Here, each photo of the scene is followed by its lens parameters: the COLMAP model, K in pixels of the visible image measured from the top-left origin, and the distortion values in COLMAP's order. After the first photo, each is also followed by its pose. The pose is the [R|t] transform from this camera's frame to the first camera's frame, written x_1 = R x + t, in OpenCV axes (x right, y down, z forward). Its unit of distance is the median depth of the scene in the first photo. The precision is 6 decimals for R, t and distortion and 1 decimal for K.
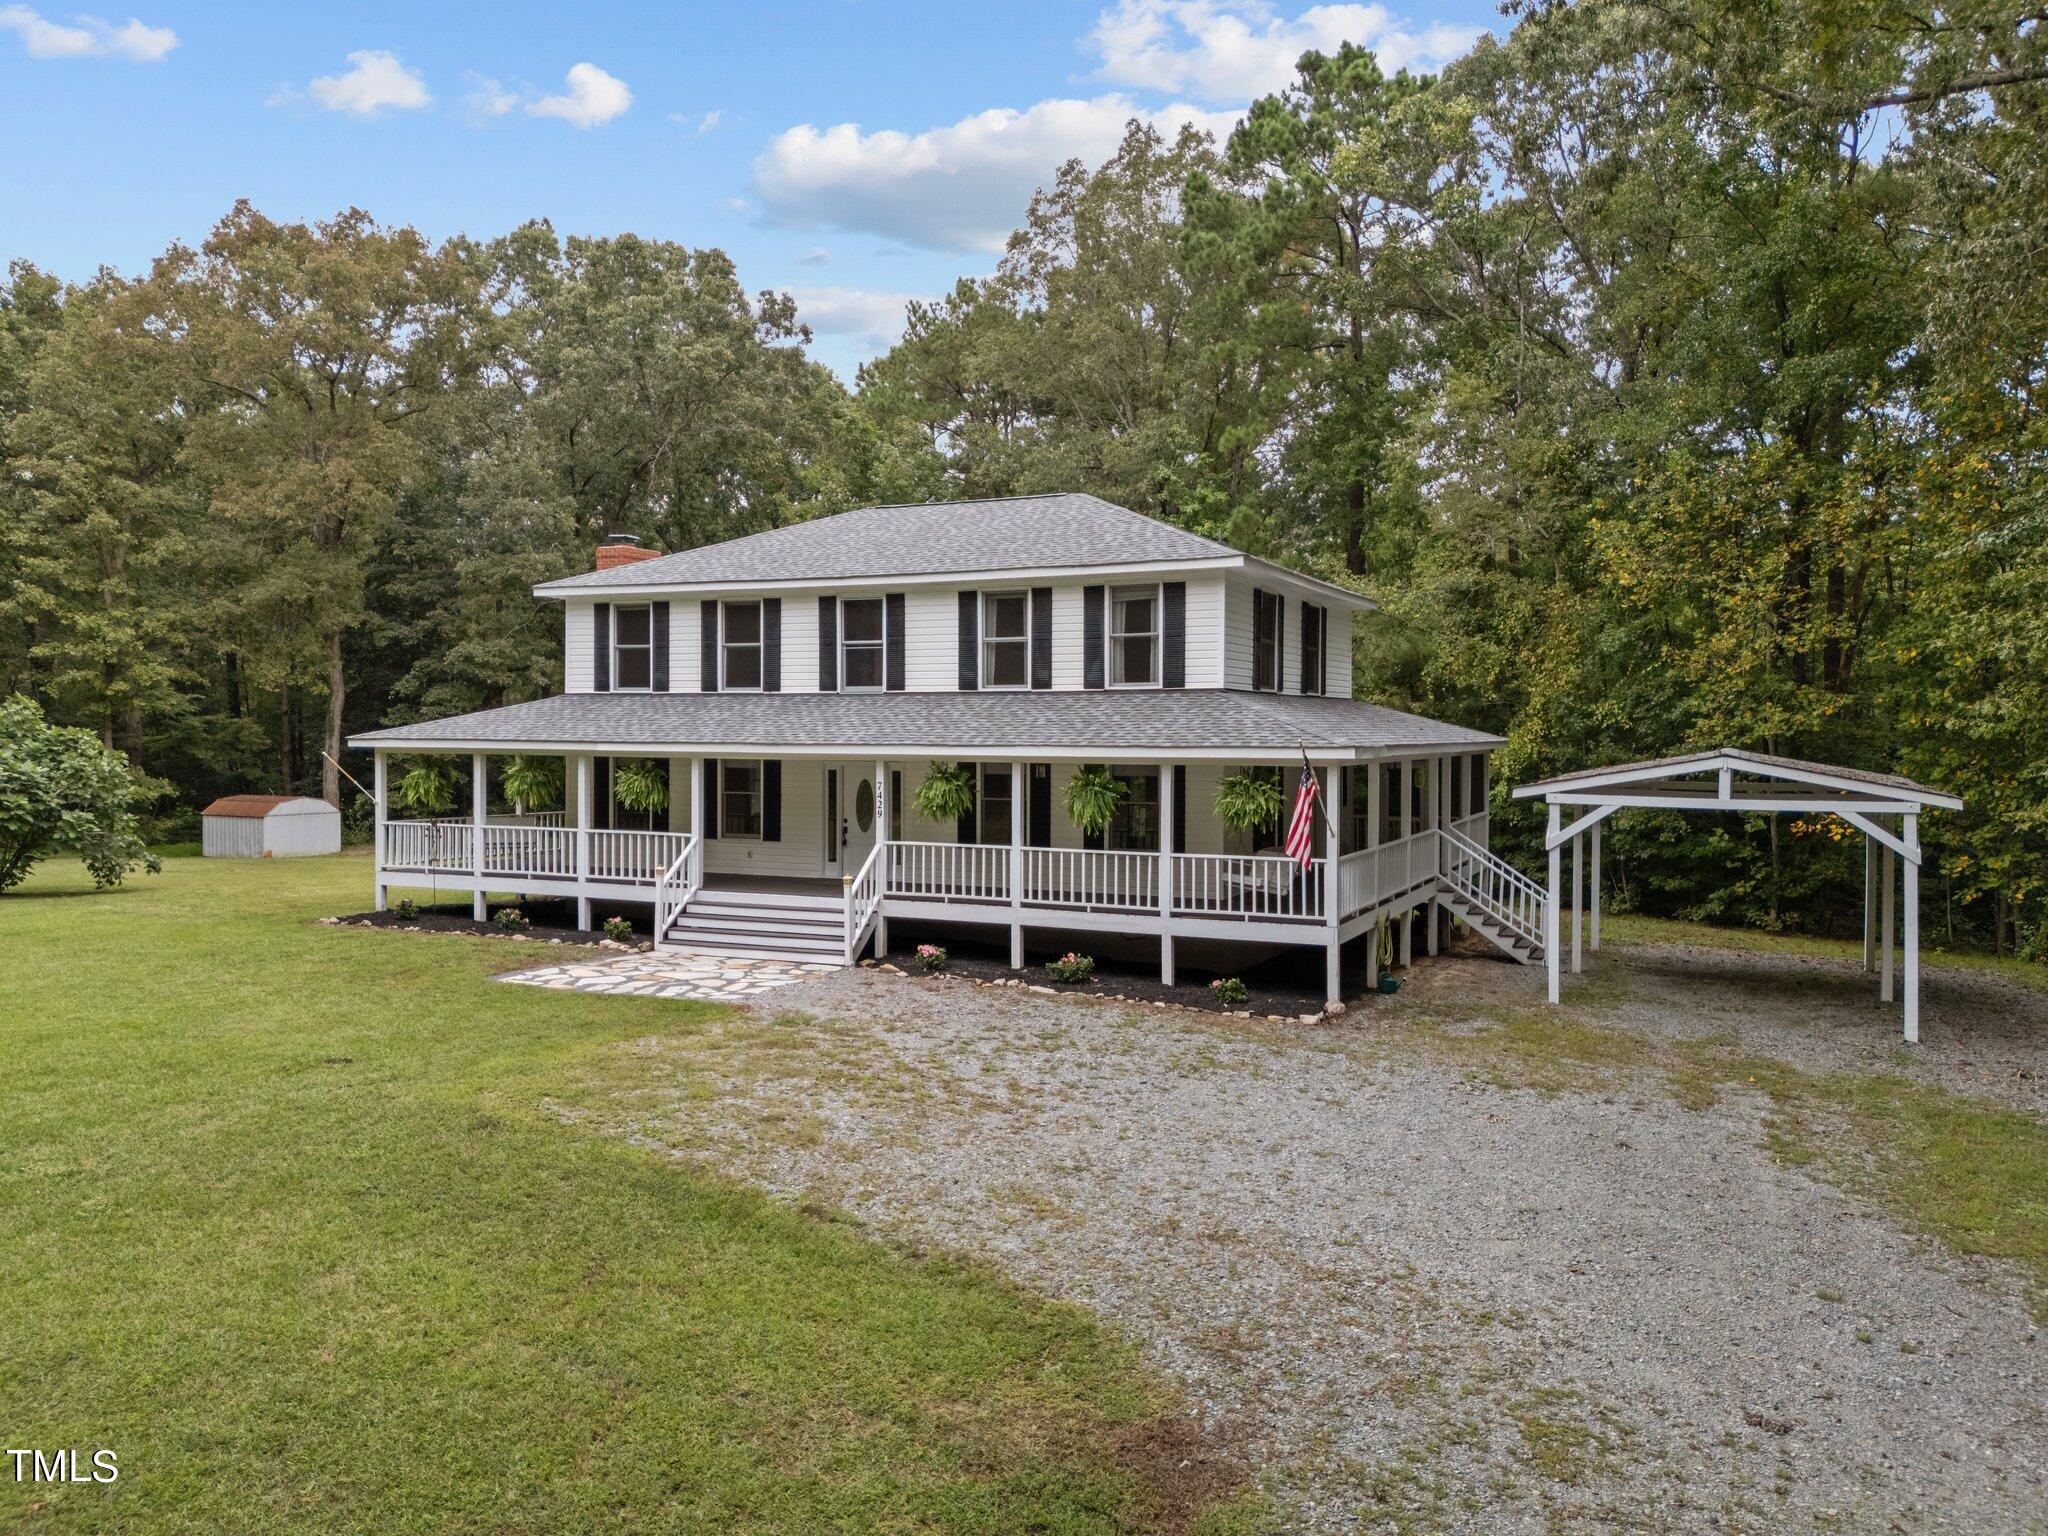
lens RADIAL K [[1512.3, 0, 1022.1], [0, 1512.3, 768.9], [0, 0, 1]] dist [0.064111, -0.069386]
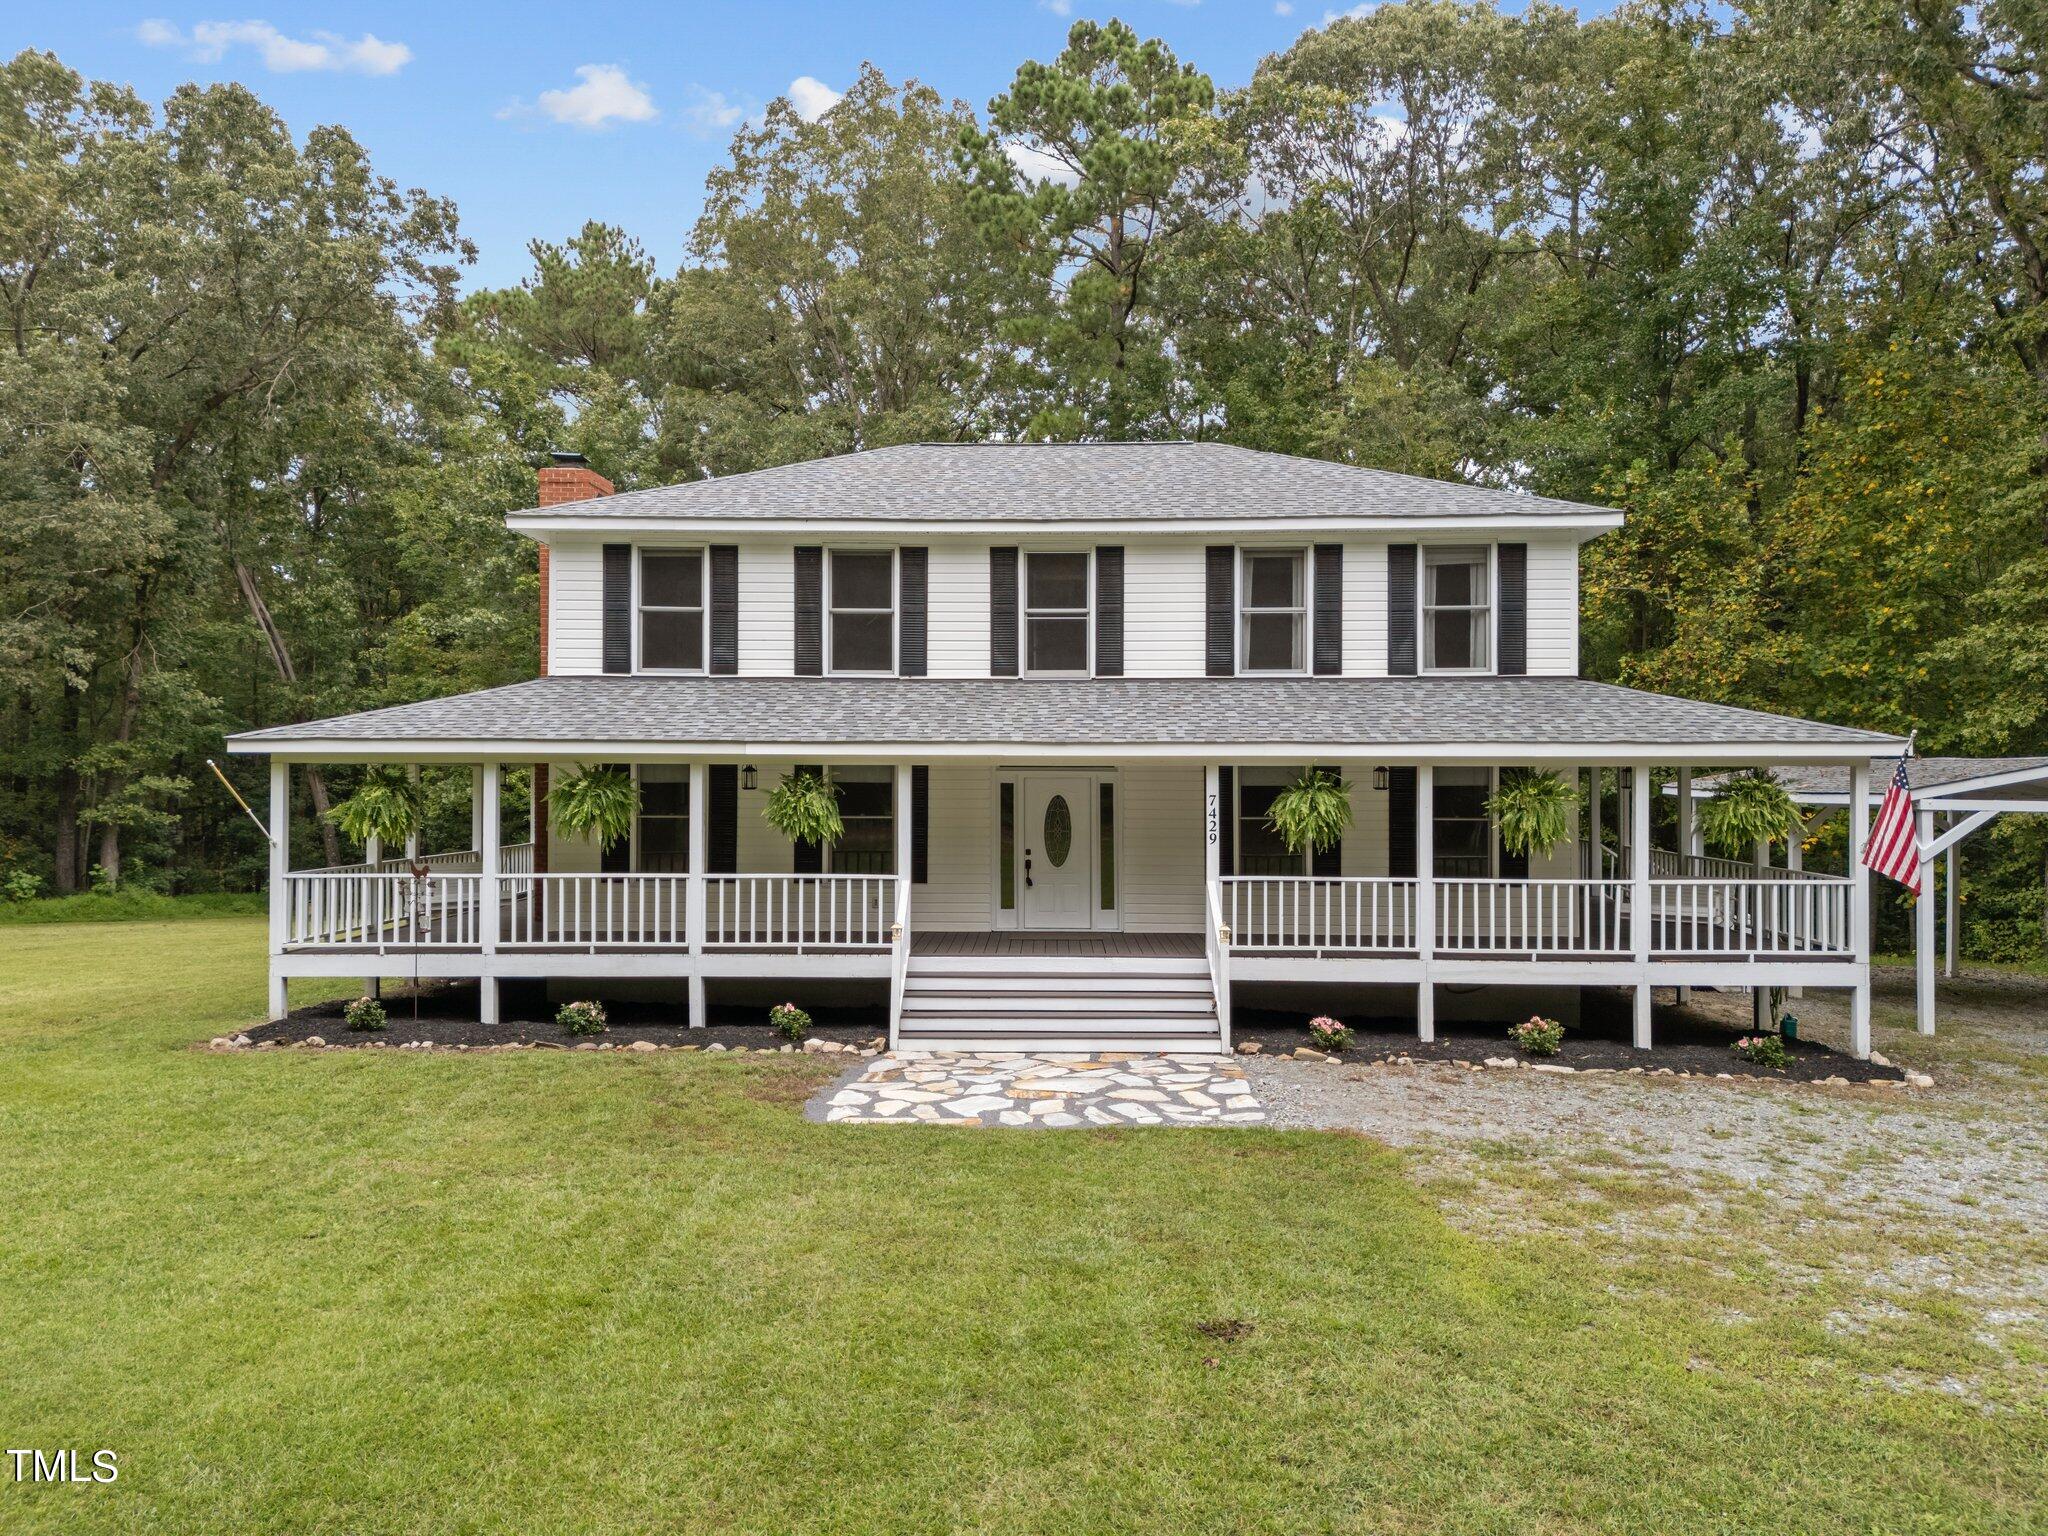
lens RADIAL K [[1512.3, 0, 1018.3], [0, 1512.3, 760.1], [0, 0, 1]] dist [0.064111, -0.069386]
pose [[0.915483, -0.000795, 0.402356, -0.401508], [0.012040, 0.999604, -0.025420, 0.008018], [-0.402177, 0.028116, 0.915130, 0.315976]]
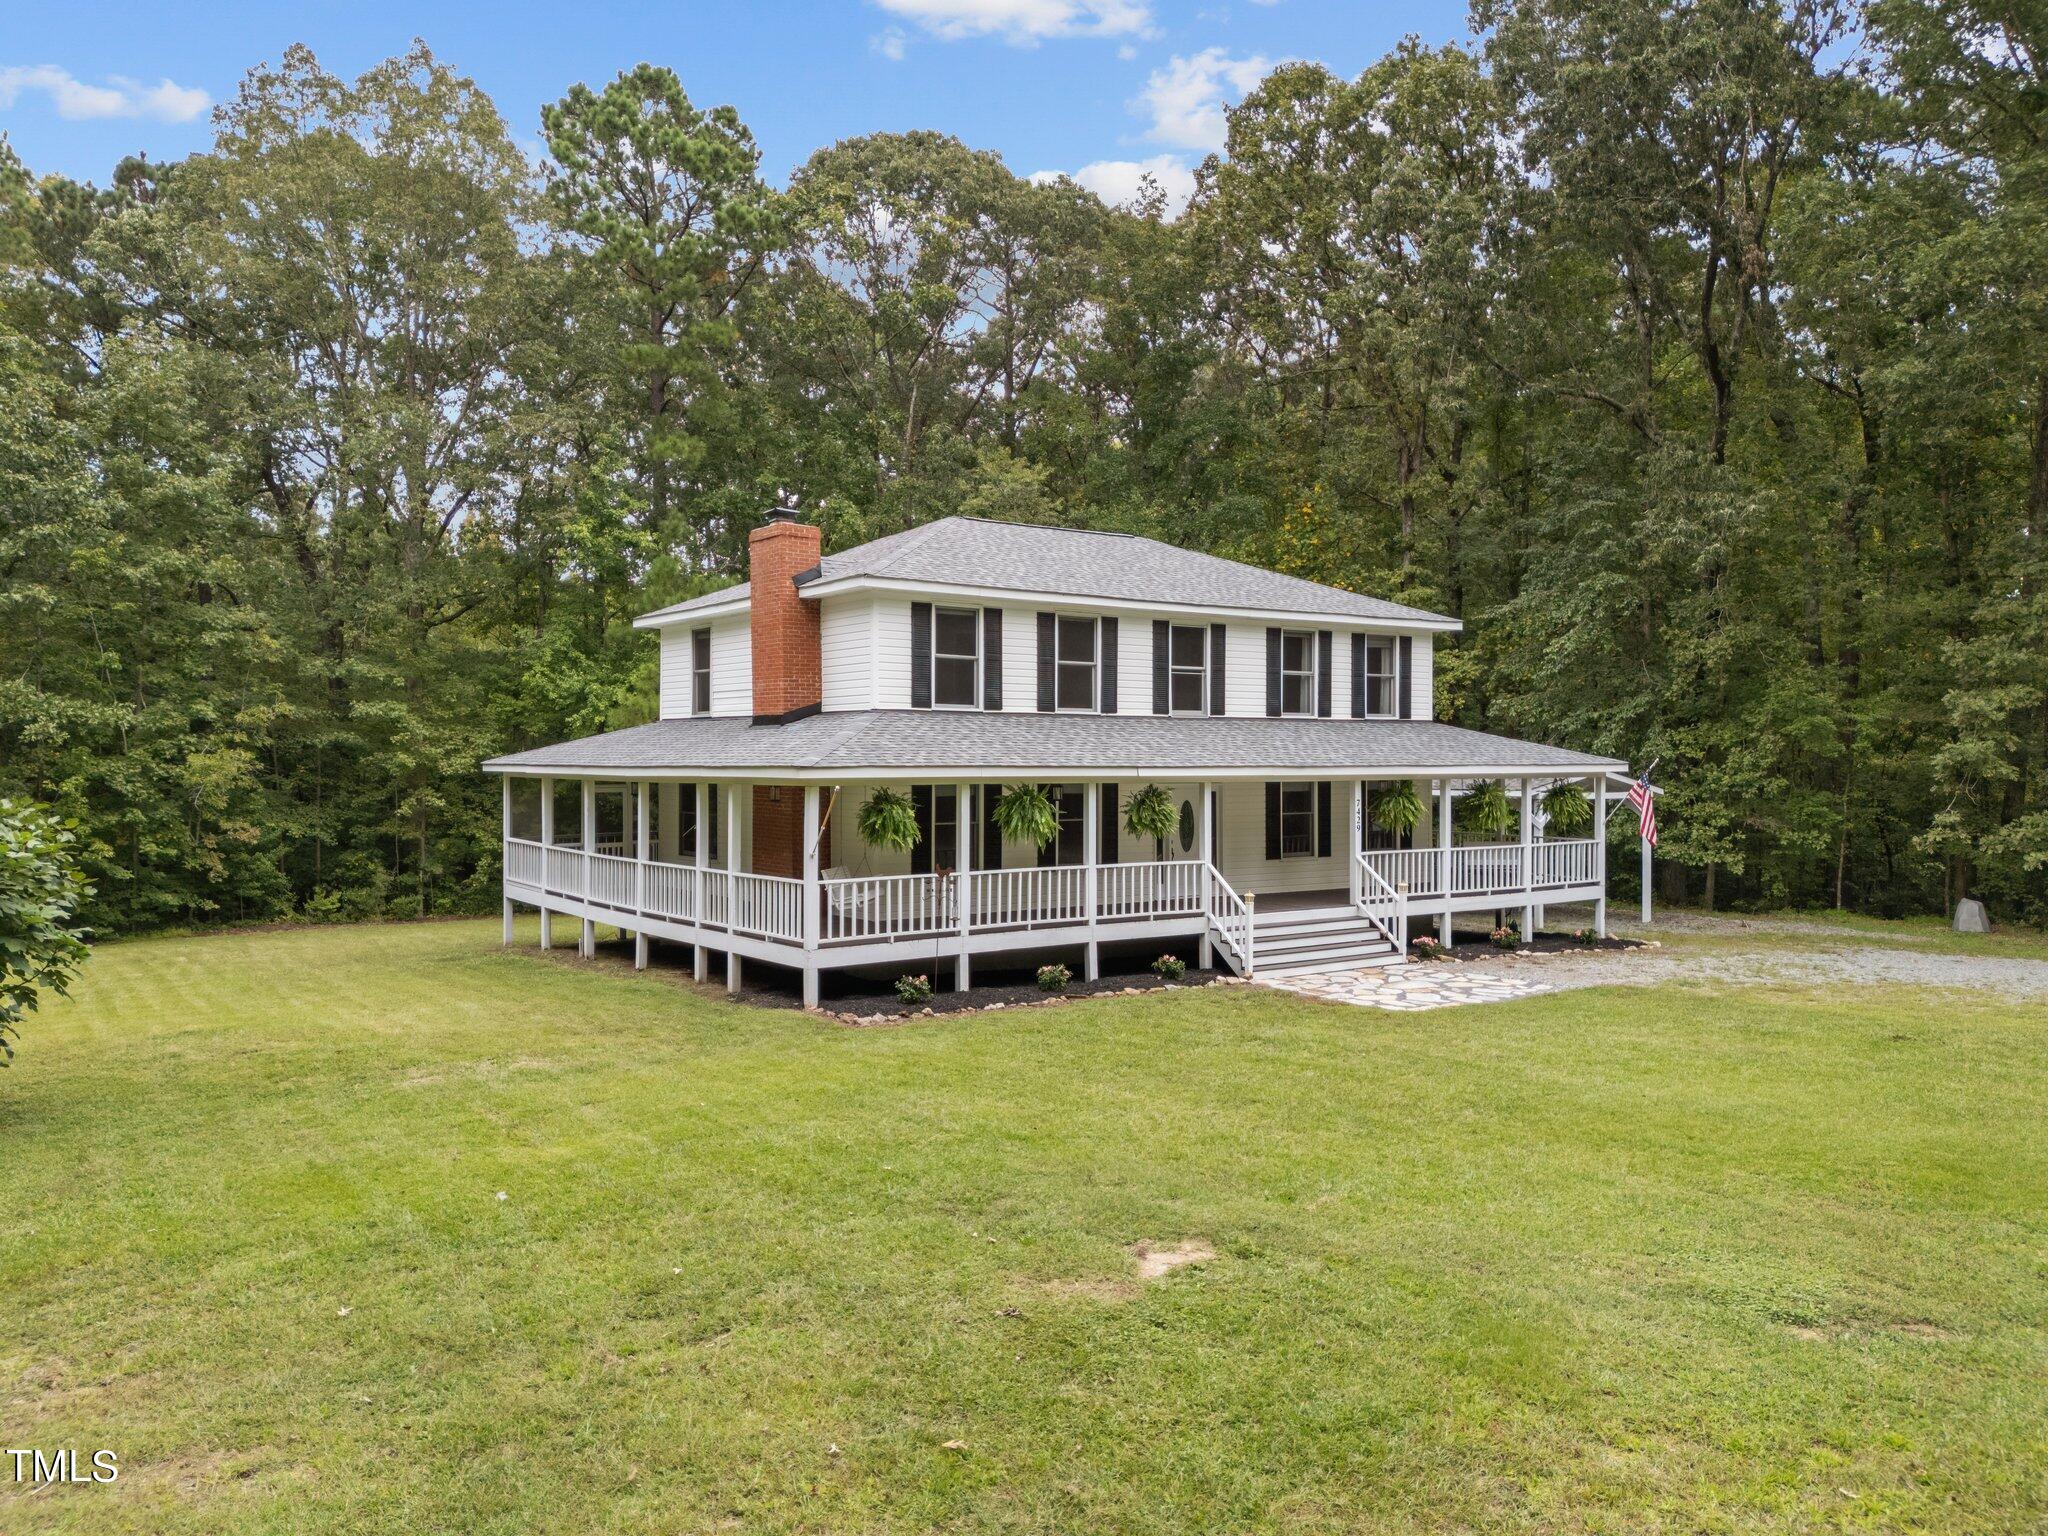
lens RADIAL K [[1702.2, 0, 1067.4], [0, 1702.2, 707.7], [0, 0, 1]] dist [-0.002007, 0.001143]
pose [[0.449415, 0.020761, 0.893082, -1.121868], [0.022487, 0.999150, -0.034543, -0.017515], [-0.893040, 0.035607, 0.448566, 0.528741]]
